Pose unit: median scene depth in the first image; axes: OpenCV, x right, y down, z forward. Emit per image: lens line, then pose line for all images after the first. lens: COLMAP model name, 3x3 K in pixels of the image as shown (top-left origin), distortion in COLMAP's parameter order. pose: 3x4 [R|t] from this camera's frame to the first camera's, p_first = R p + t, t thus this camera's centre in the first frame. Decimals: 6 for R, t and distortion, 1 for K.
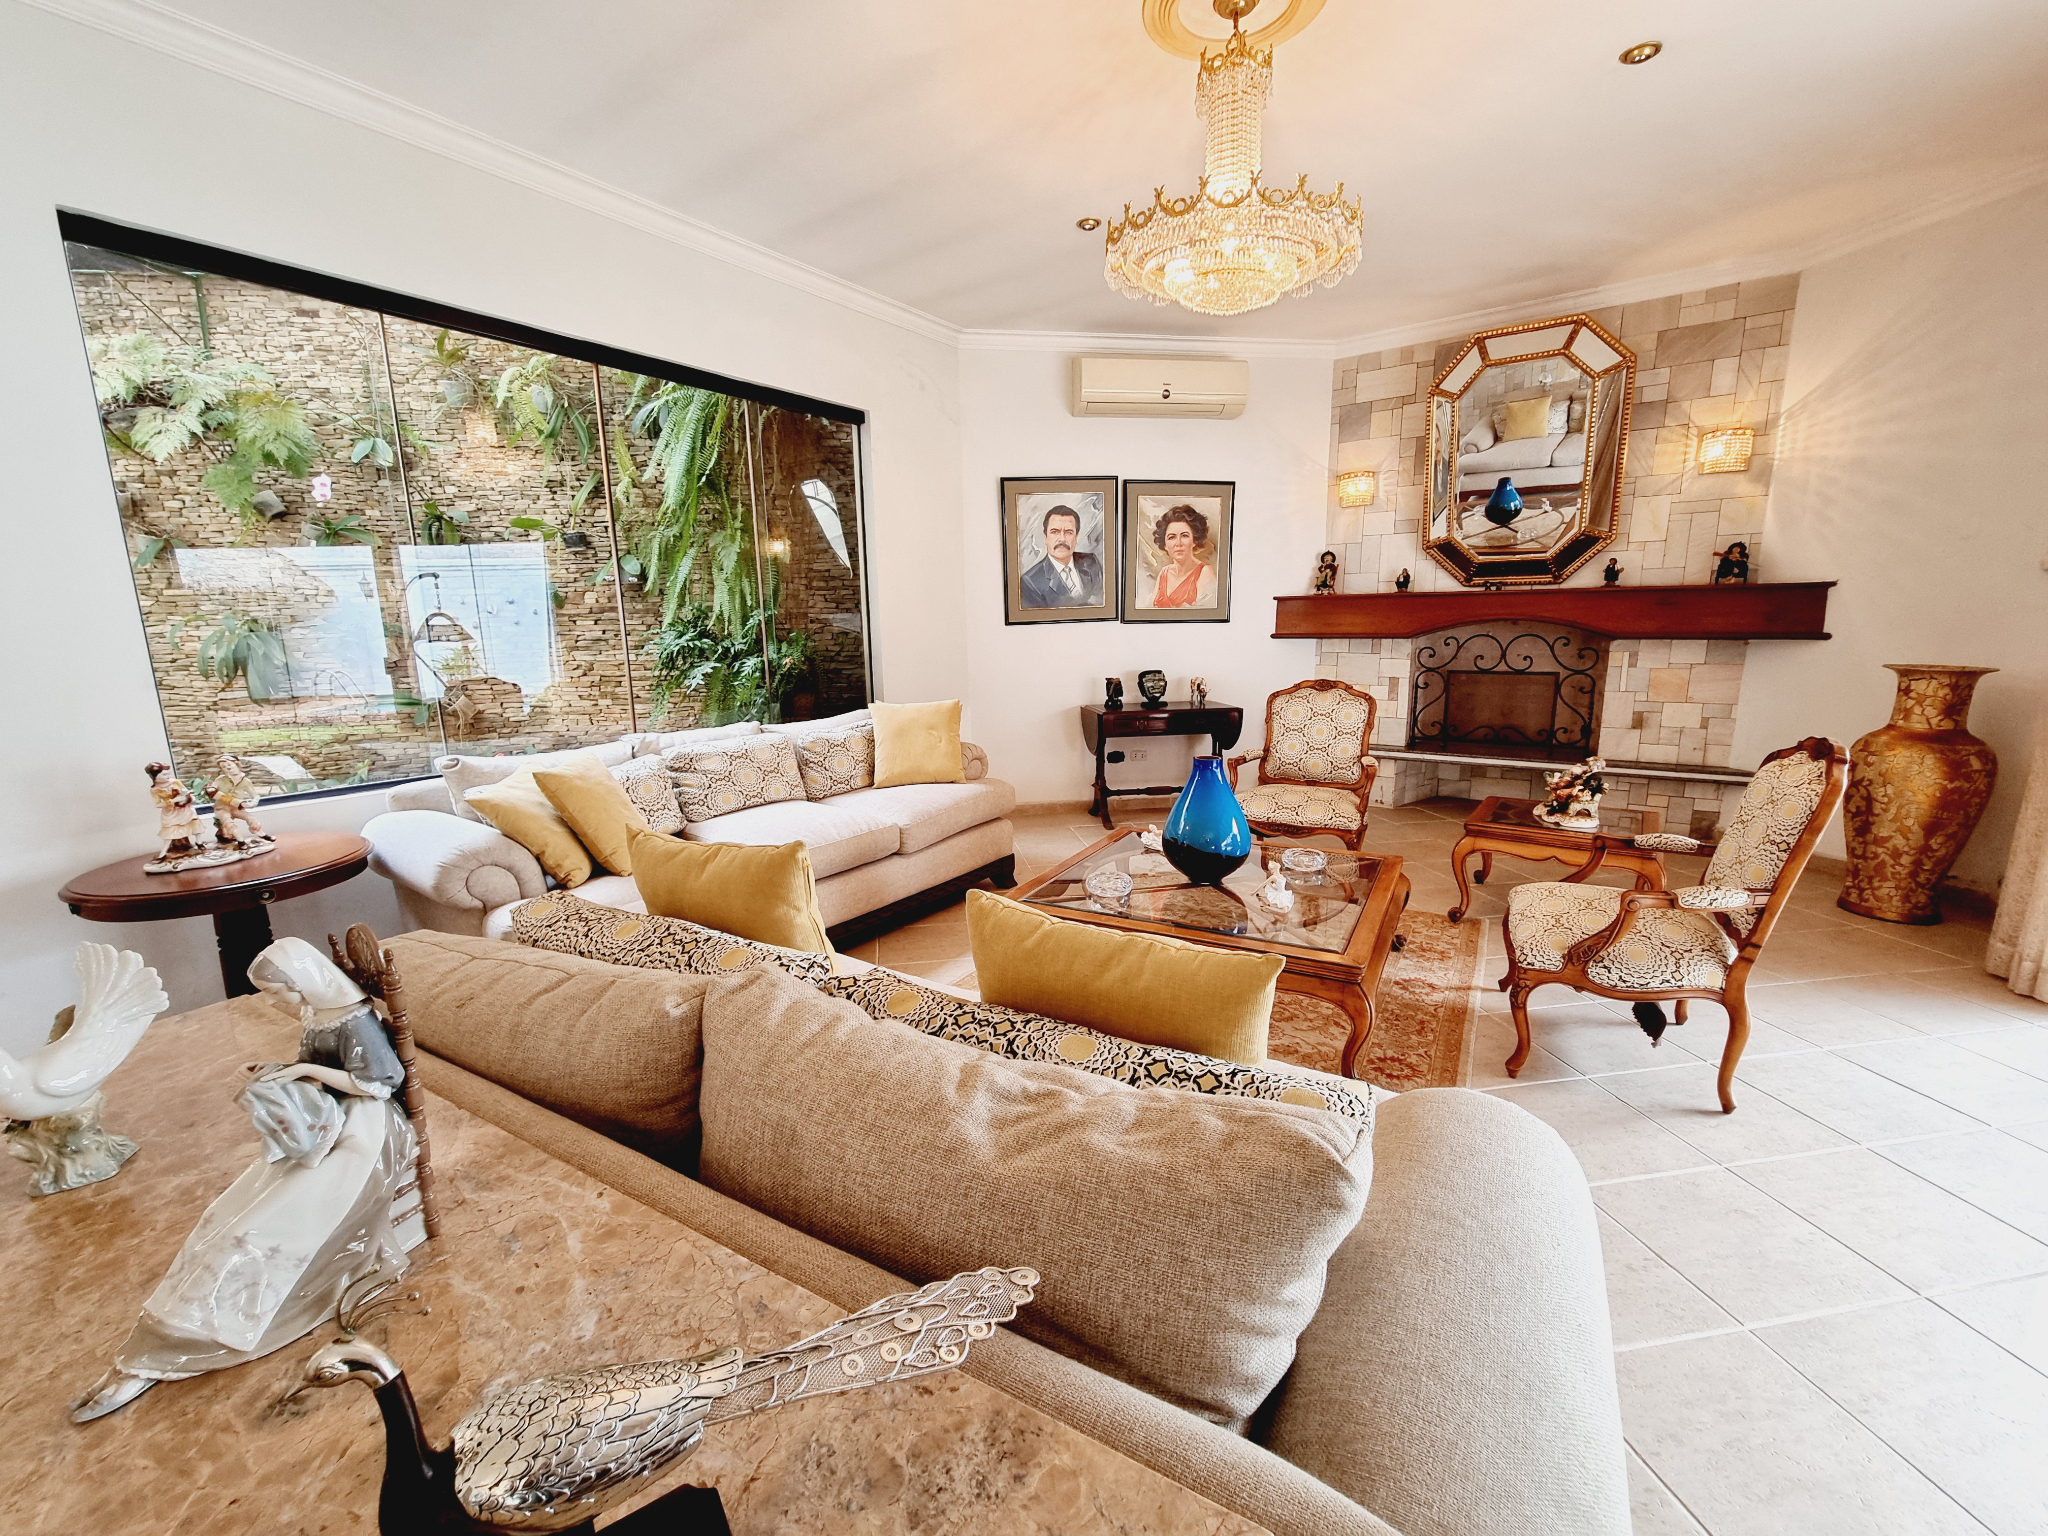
lens RADIAL K [[842.1, 0, 1019.3], [0, 842.1, 777.3], [0, 0, 1]] dist [0.017122, -0.006129]
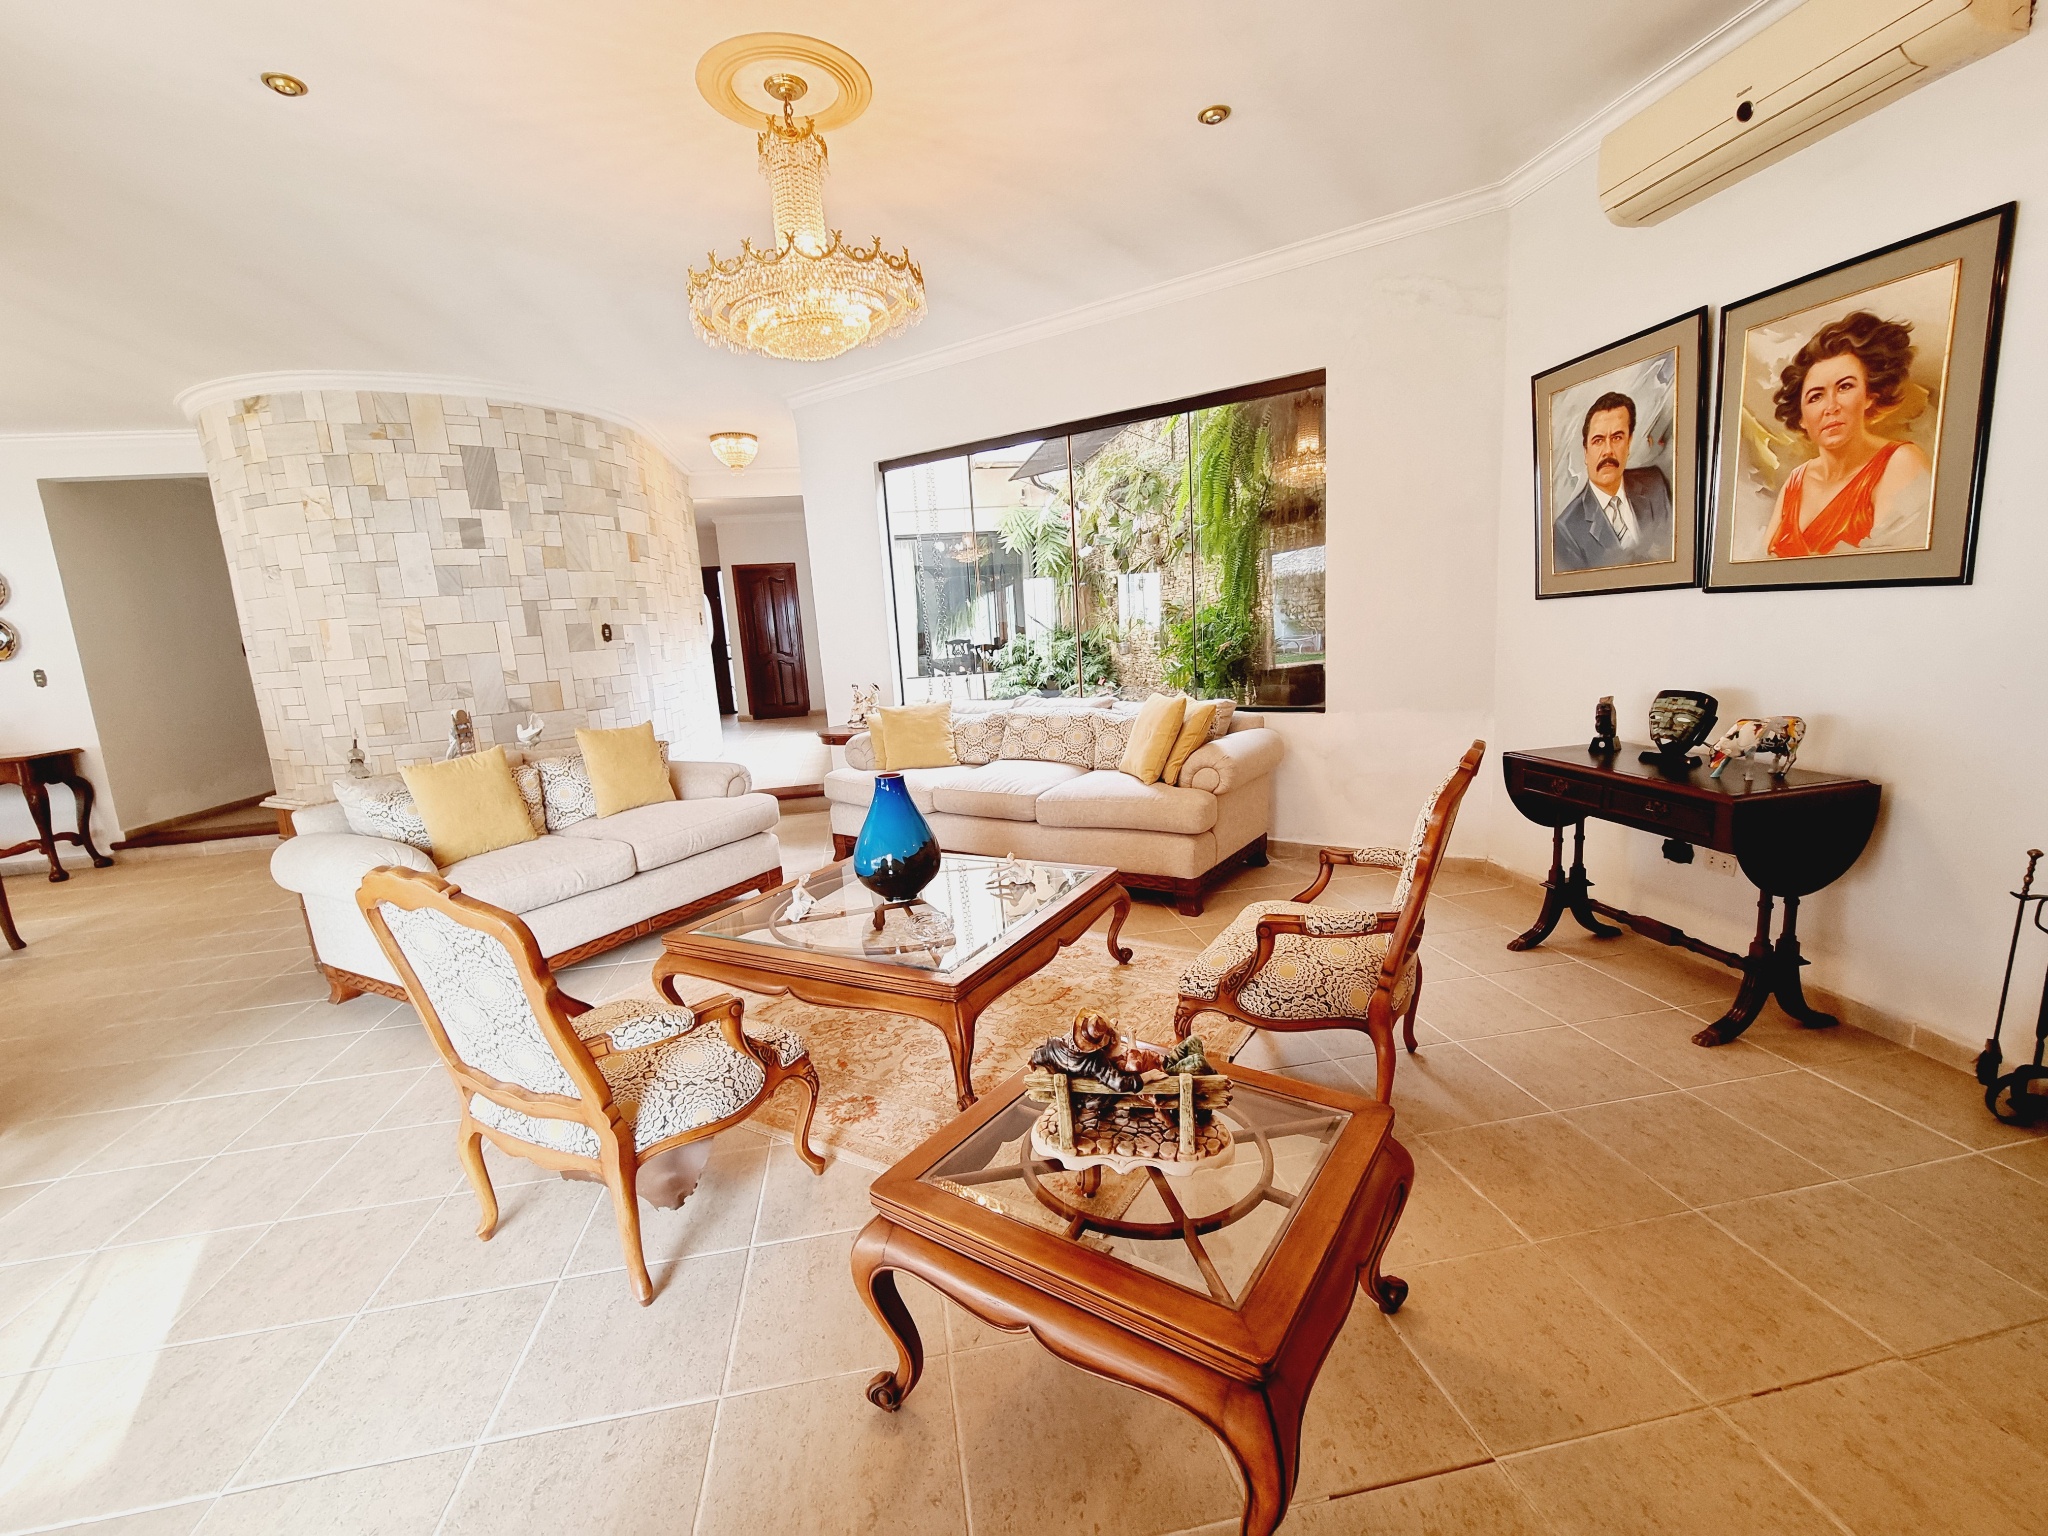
lens RADIAL K [[842.1, 0, 1019.3], [0, 842.1, 777.3], [0, 0, 1]] dist [0.017122, -0.006129]
pose [[0.022696, 0.198642, -0.979809, 0.739576], [-0.126097, 0.972804, 0.194300, -0.139087], [0.991758, 0.119141, 0.047127, 0.660732]]
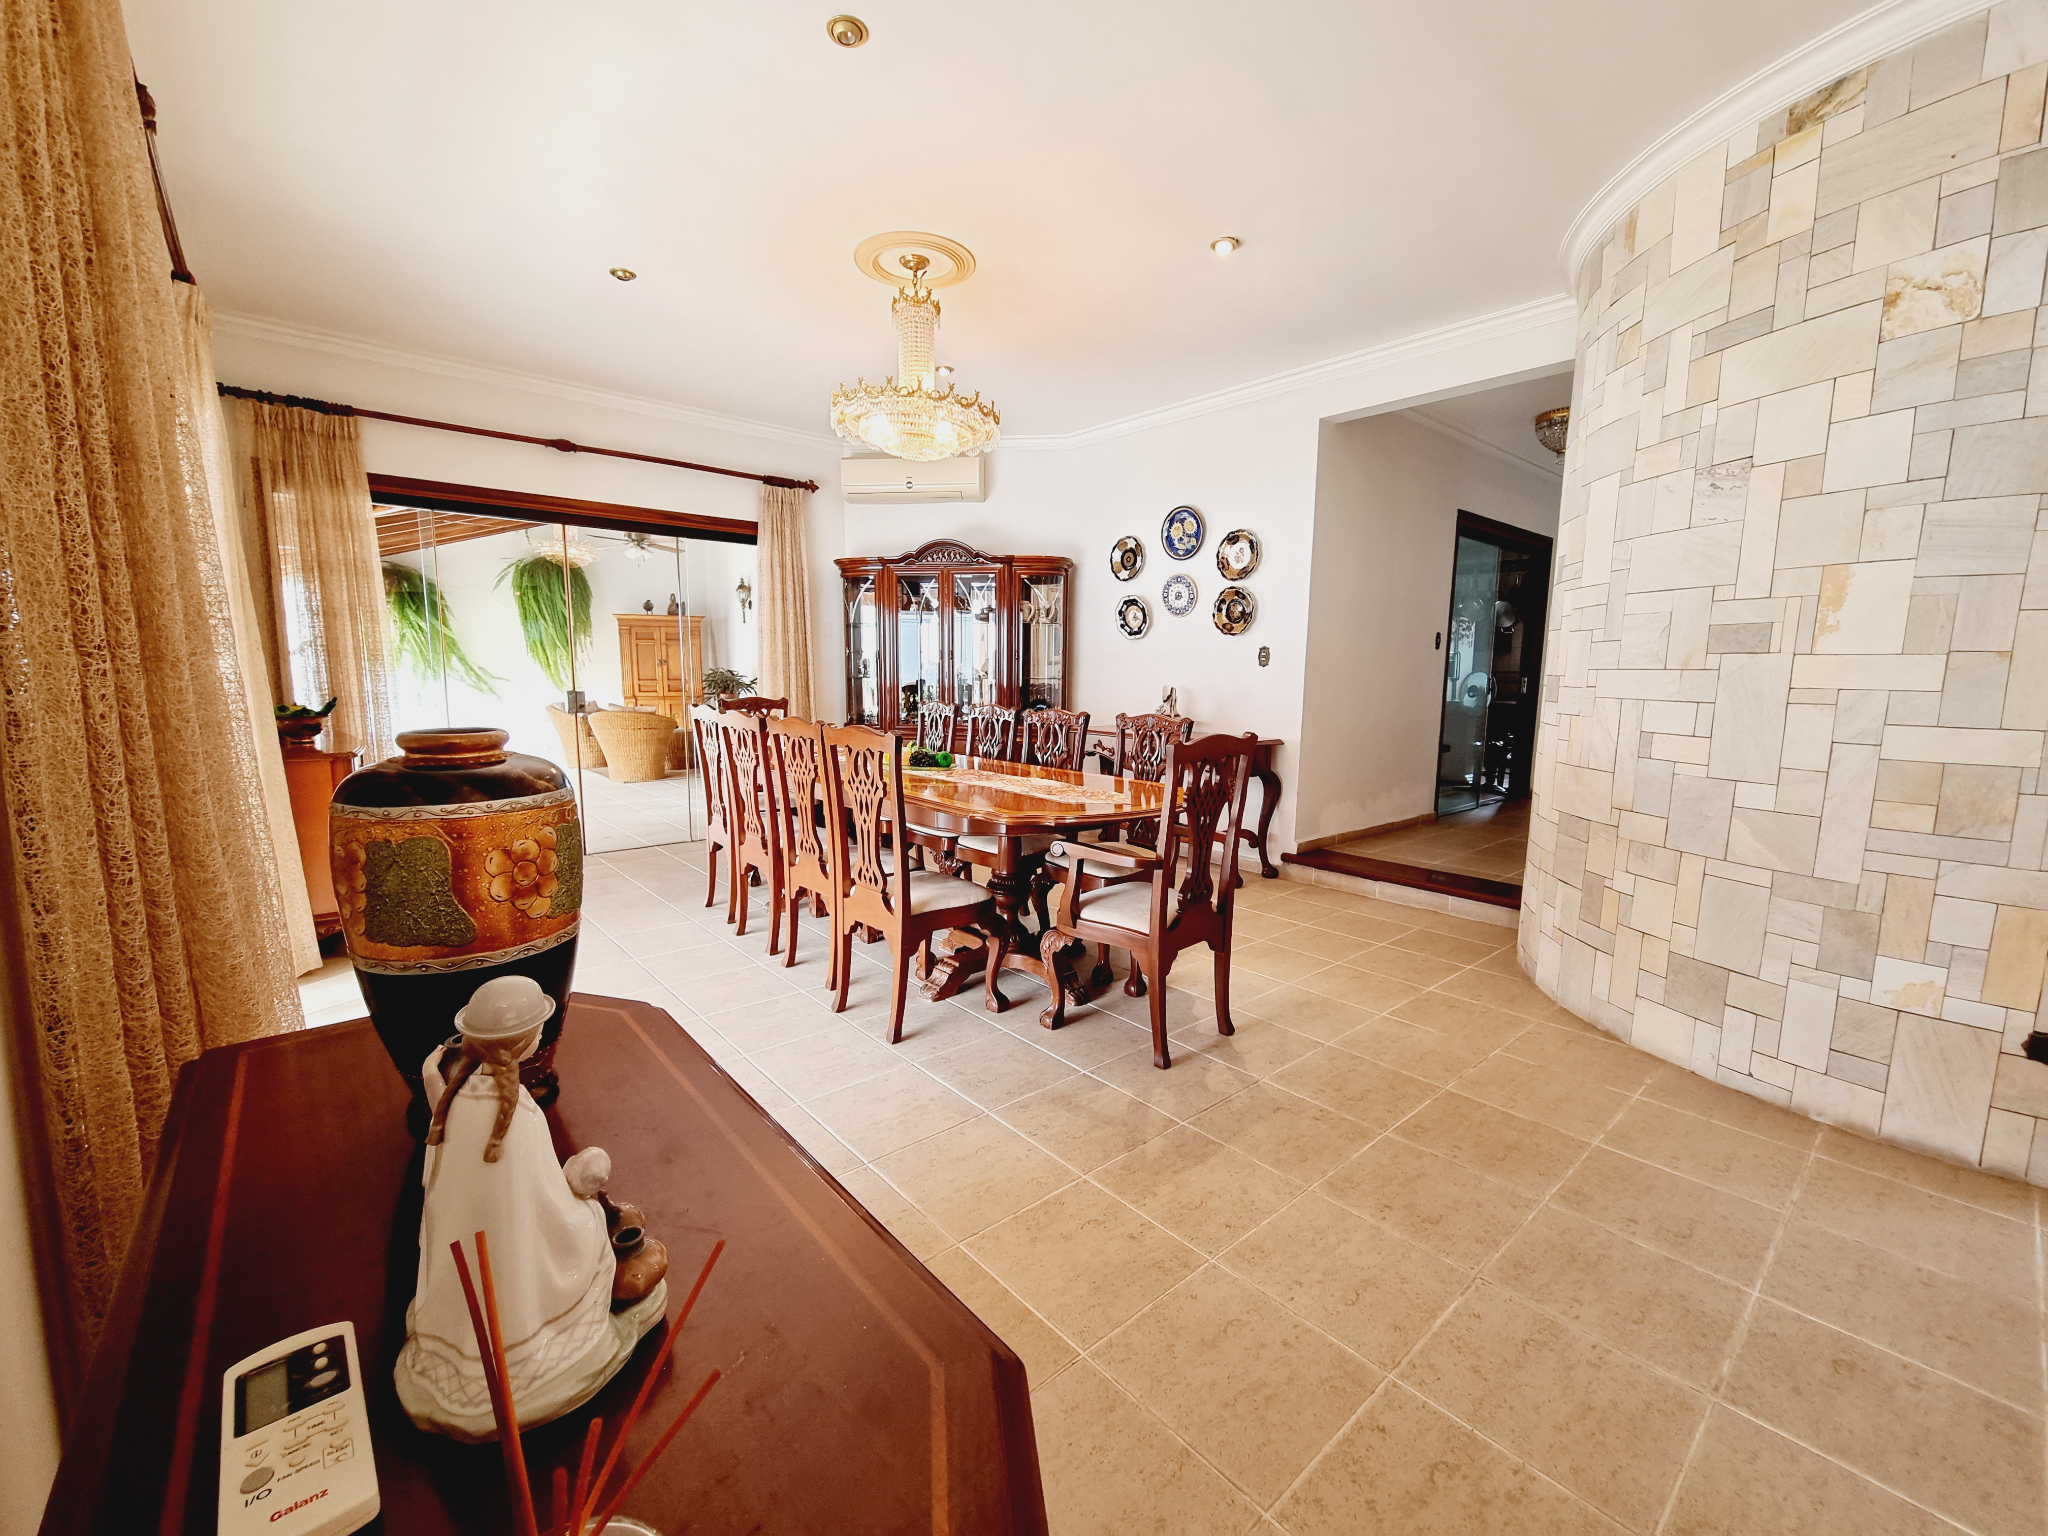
lens RADIAL K [[842.1, 0, 1019.3], [0, 842.1, 777.3], [0, 0, 1]] dist [0.017122, -0.006129]
pose [[-0.847510, 0.081306, -0.524514, 0.293994], [-0.093175, 0.950063, 0.297824, 0.002557], [0.522537, 0.301281, -0.797612, -0.006318]]
